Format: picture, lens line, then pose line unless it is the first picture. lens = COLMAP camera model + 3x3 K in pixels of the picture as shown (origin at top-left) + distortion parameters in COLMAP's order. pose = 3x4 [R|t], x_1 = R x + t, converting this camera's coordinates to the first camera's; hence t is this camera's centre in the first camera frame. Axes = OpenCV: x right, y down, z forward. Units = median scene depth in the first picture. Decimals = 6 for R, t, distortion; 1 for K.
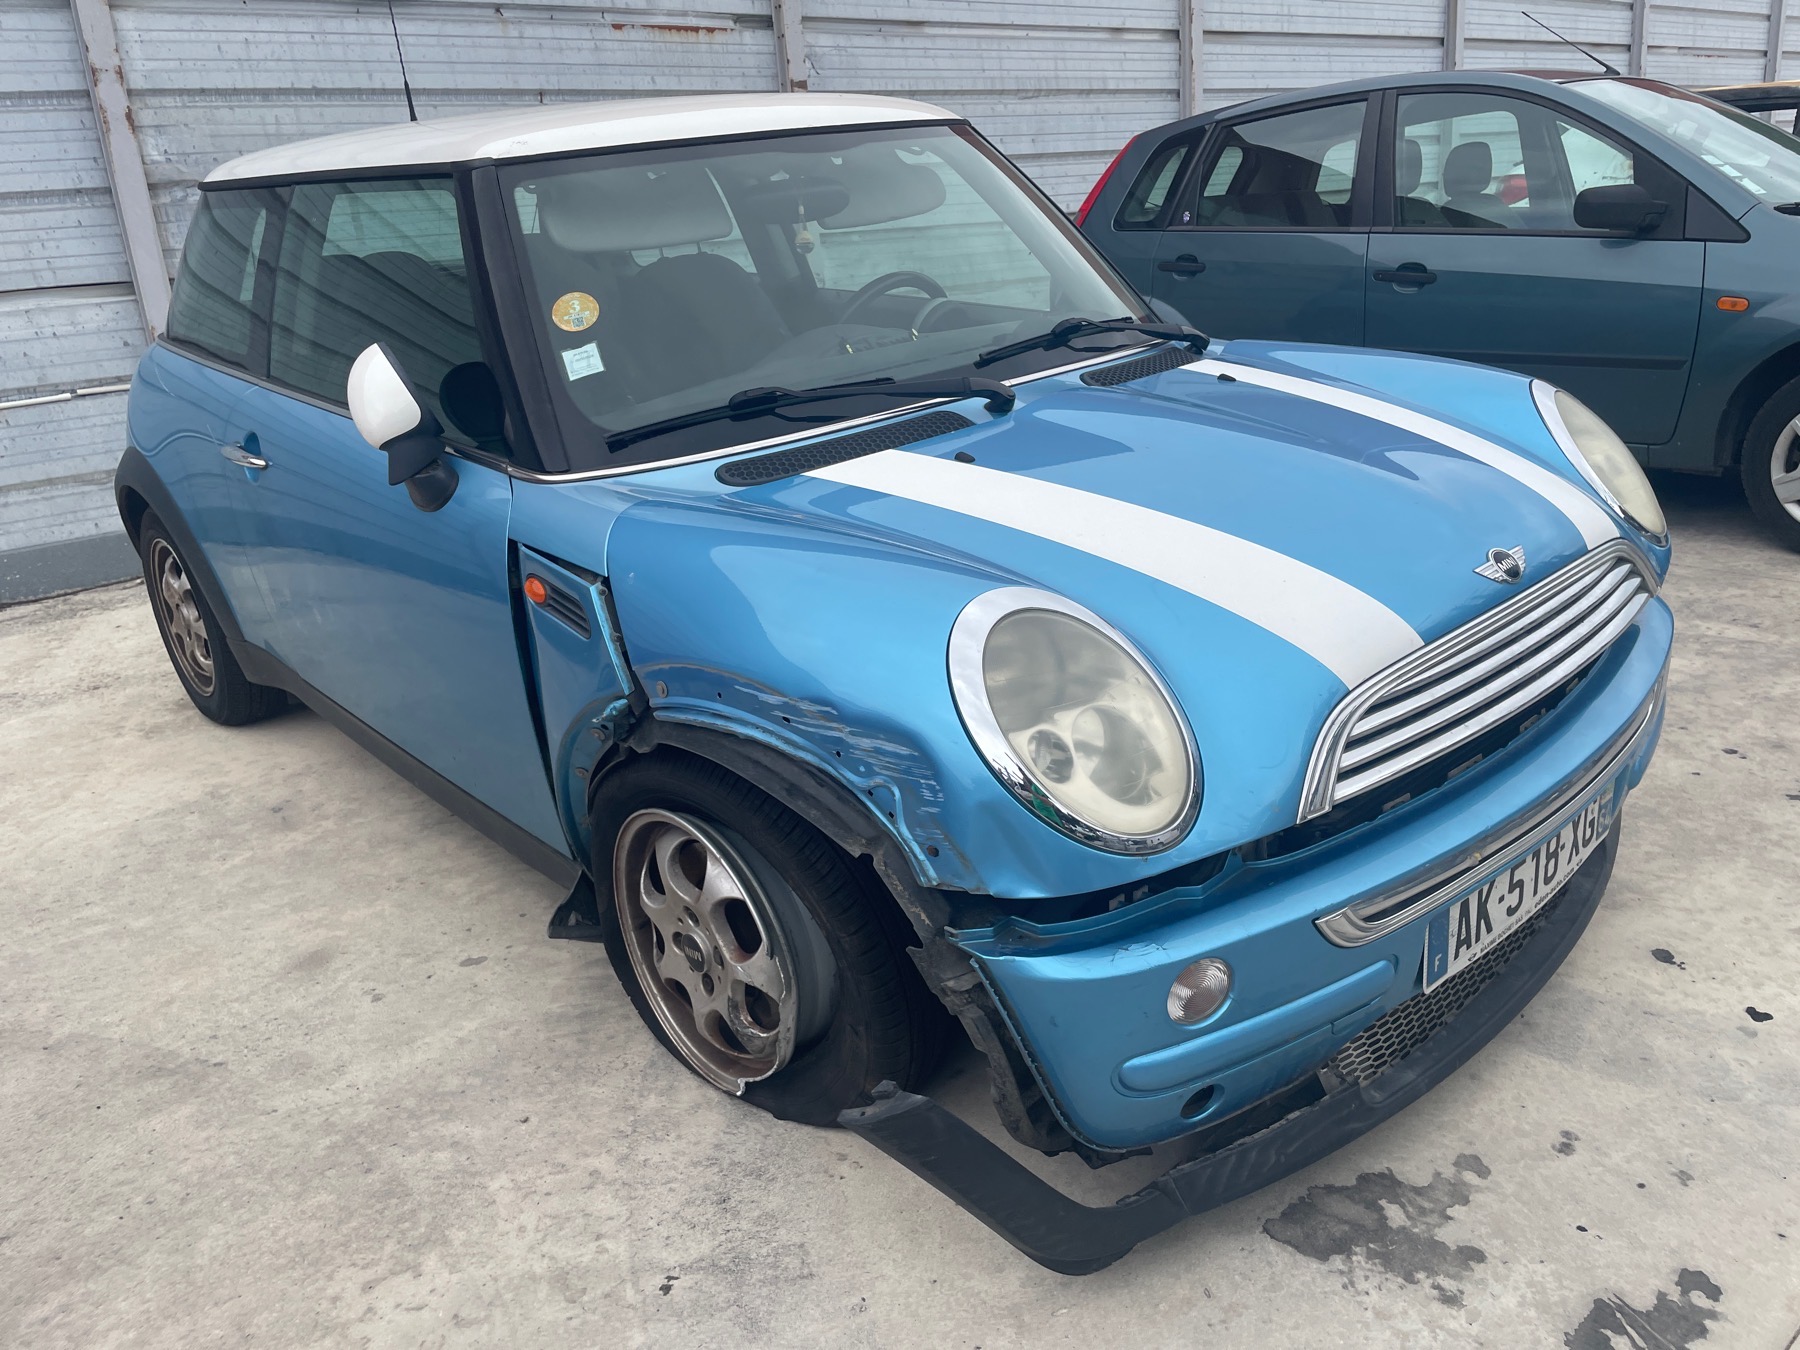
lens RADIAL K [[1360.2, 0, 906.7], [0, 1360.2, 678.3], [0, 0, 1]] dist [0.078710, -0.104761]
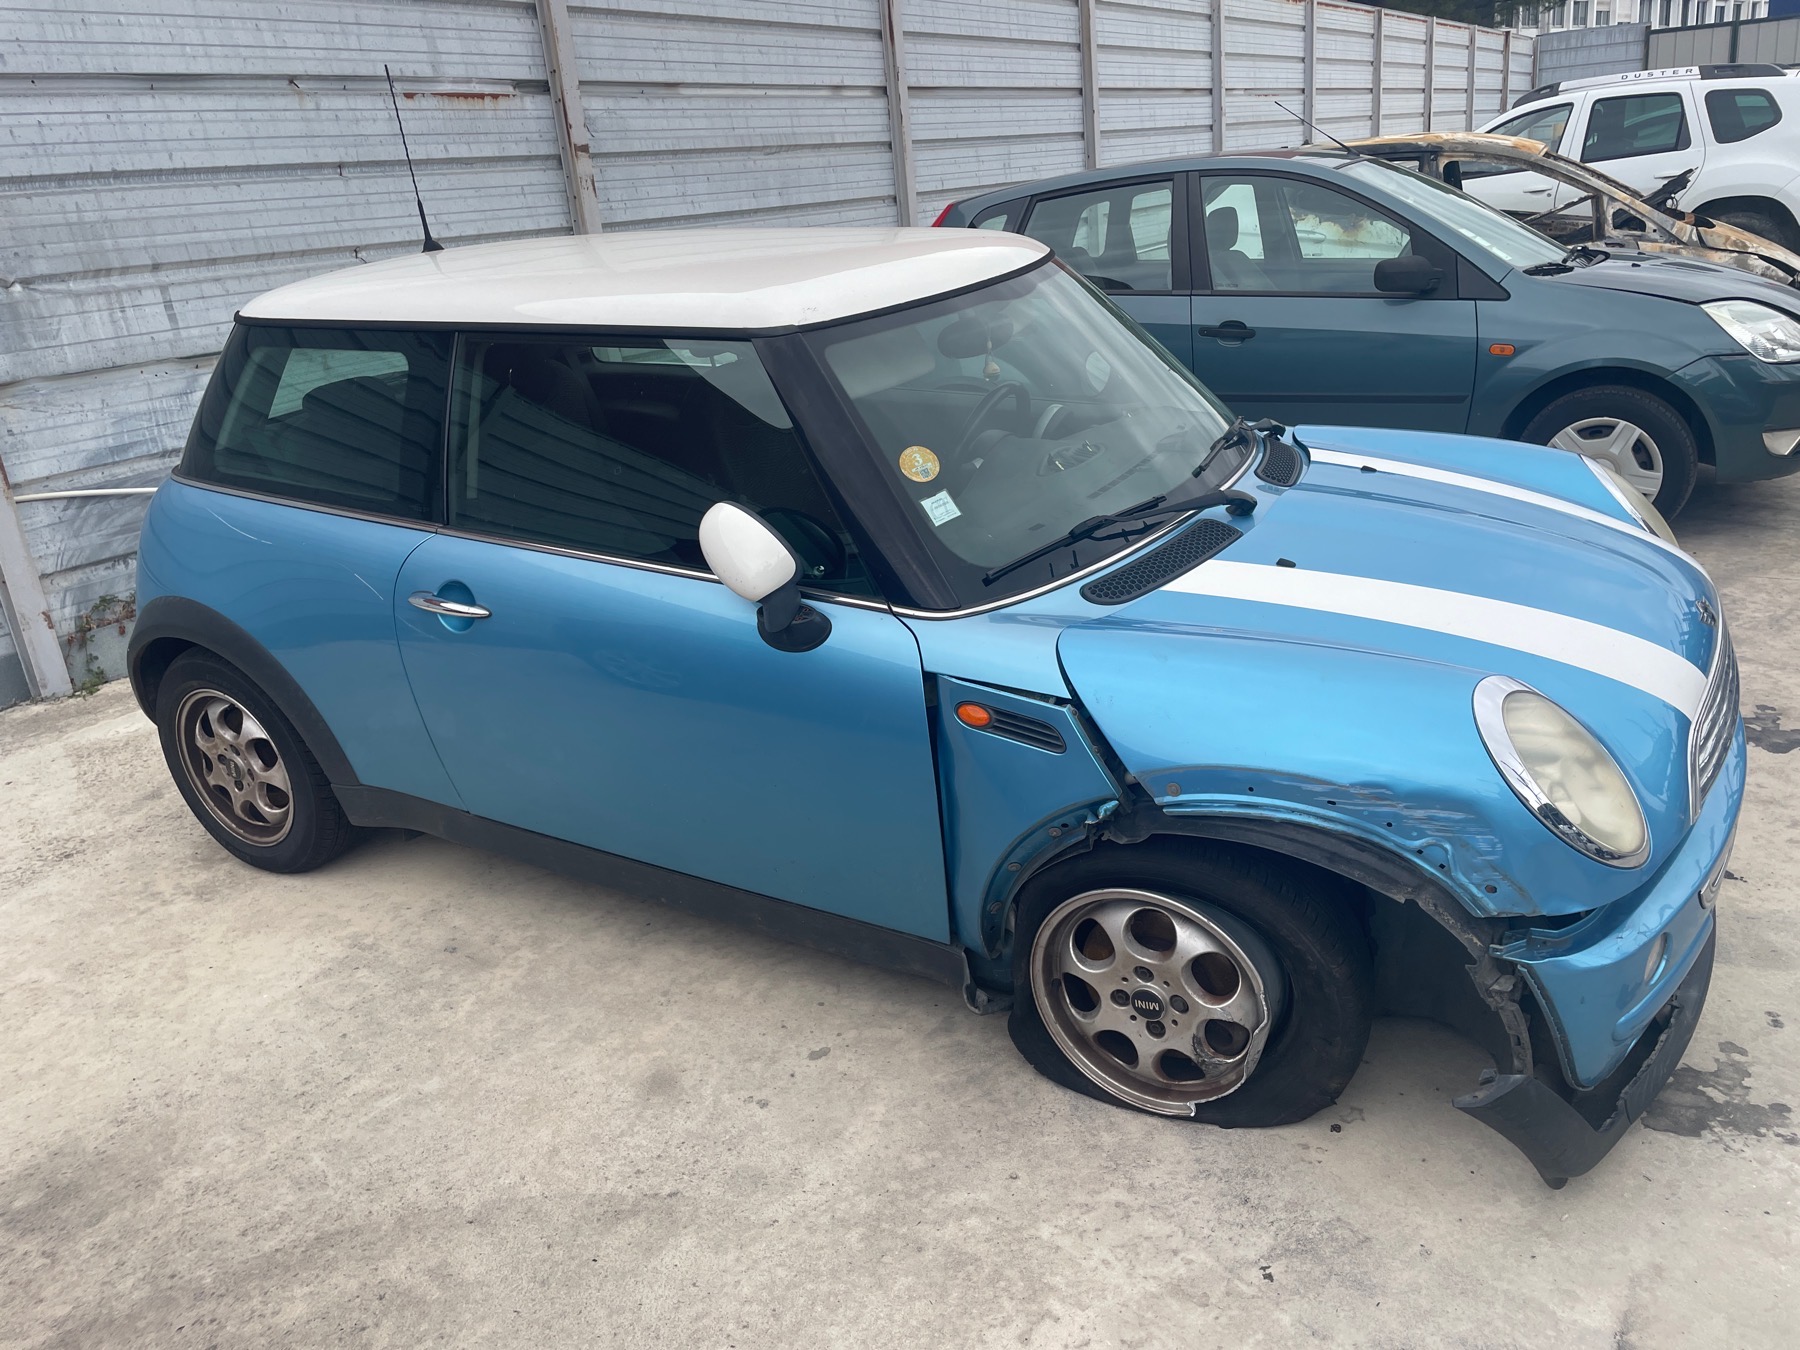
lens RADIAL K [[1360.2, 0, 896.9], [0, 1360.2, 679.3], [0, 0, 1]] dist [0.078710, -0.104761]
pose [[0.948815, -0.119225, 0.292465, -0.441753], [0.119305, 0.992701, 0.017631, -0.081730], [-0.292432, 0.018164, 0.956114, -0.047740]]
